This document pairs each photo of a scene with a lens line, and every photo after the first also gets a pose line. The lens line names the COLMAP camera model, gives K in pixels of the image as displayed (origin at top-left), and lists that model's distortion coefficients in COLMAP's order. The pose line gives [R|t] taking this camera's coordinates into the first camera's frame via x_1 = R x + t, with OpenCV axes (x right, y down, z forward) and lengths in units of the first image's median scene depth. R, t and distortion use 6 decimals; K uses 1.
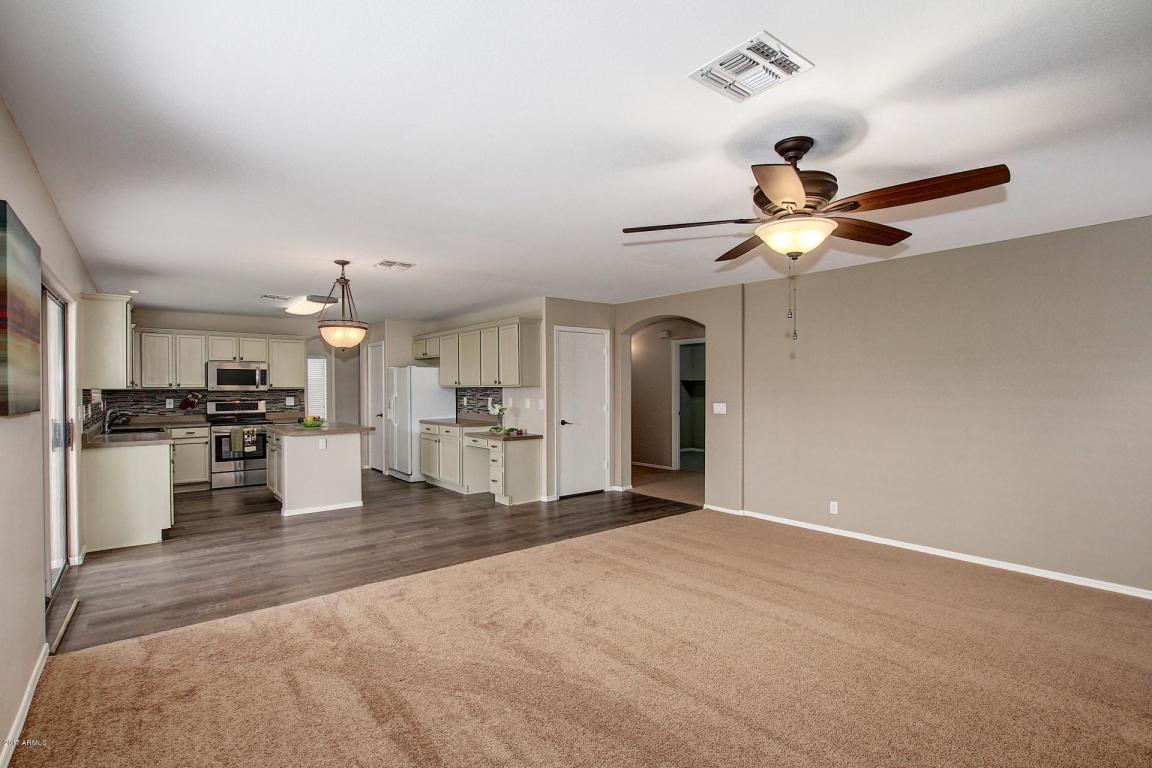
lens RADIAL K [[550.4, 0, 571.0], [0, 550.4, 389.5], [0, 0, 1]] dist [-0.029979, -0.000415]
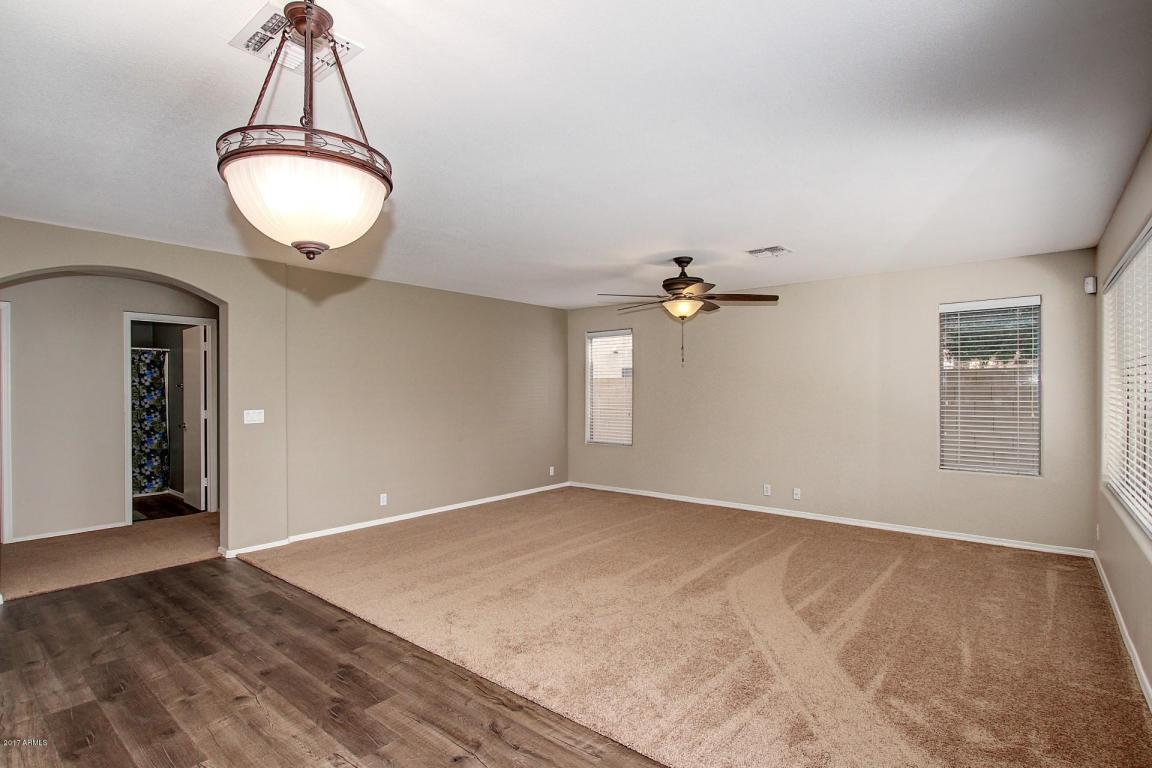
lens RADIAL K [[562.0, 0, 565.8], [0, 562.0, 388.8], [0, 0, 1]] dist [-0.024638, 0.000403]
pose [[-0.199464, 0.004550, 0.979894, -0.458275], [0.008441, 0.999960, -0.002924, 0.001392], [-0.979869, 0.007688, -0.199495, 0.579025]]
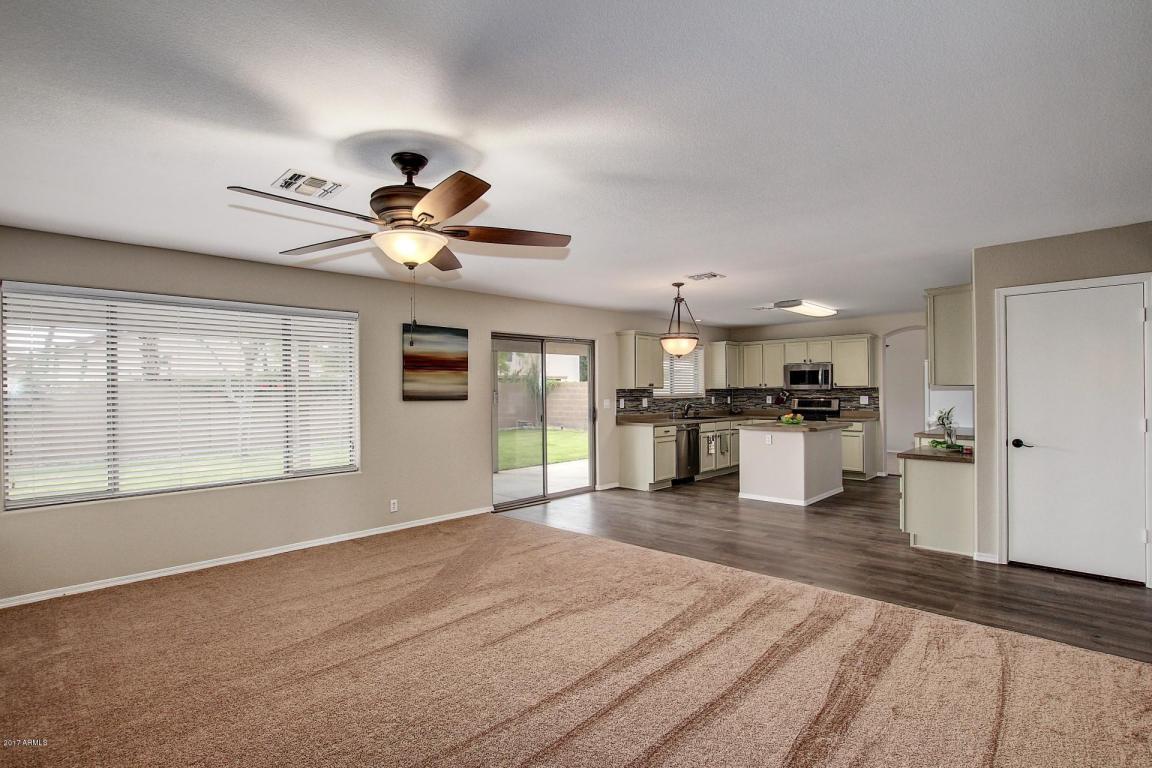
lens RADIAL K [[562.0, 0, 565.8], [0, 562.0, 388.8], [0, 0, 1]] dist [-0.024638, 0.000403]
pose [[0.122252, 0.002040, -0.992497, 0.484847], [0.003391, 0.999991, 0.002473, -0.003962], [0.992493, -0.003668, 0.122244, 0.376392]]
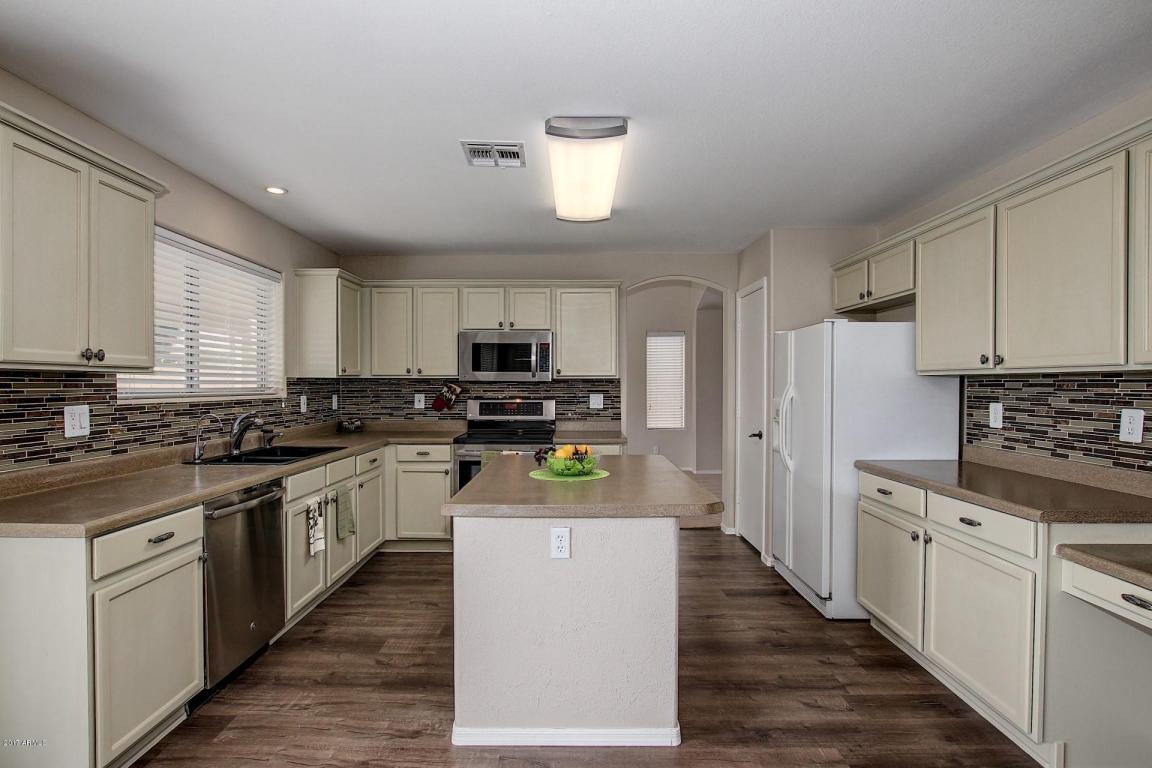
lens RADIAL K [[562.0, 0, 565.8], [0, 562.0, 388.8], [0, 0, 1]] dist [-0.024638, 0.000403]
pose [[0.772685, 0.012644, -0.634664, -0.195713], [-0.007731, 0.999915, 0.010509, 0.003430], [0.634742, -0.003213, 0.772717, 0.603661]]
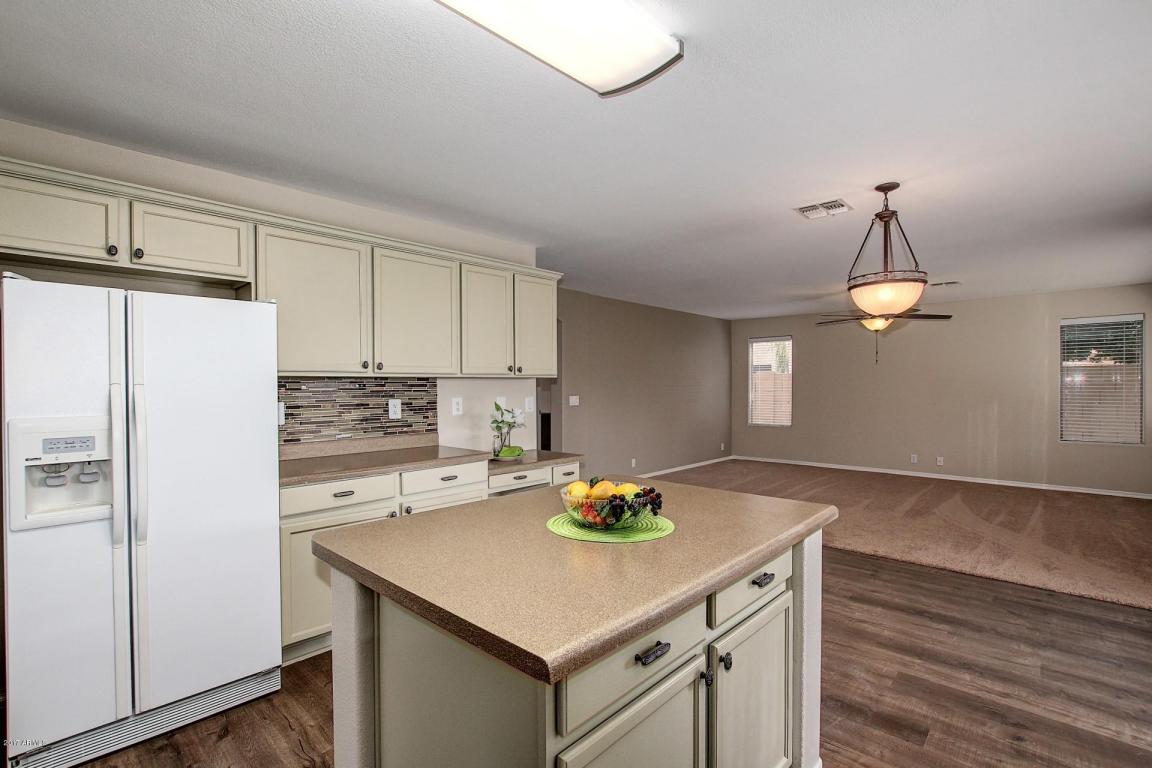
lens RADIAL K [[531.8, 0, 568.5], [0, 531.8, 387.5], [0, 0, 1]] dist [-0.026424, 0.000285]
pose [[-0.136721, -0.000420, 0.990610, -0.623629], [0.008277, 0.999965, 0.001567, 0.005028], [-0.990575, 0.008413, -0.136712, 0.919257]]
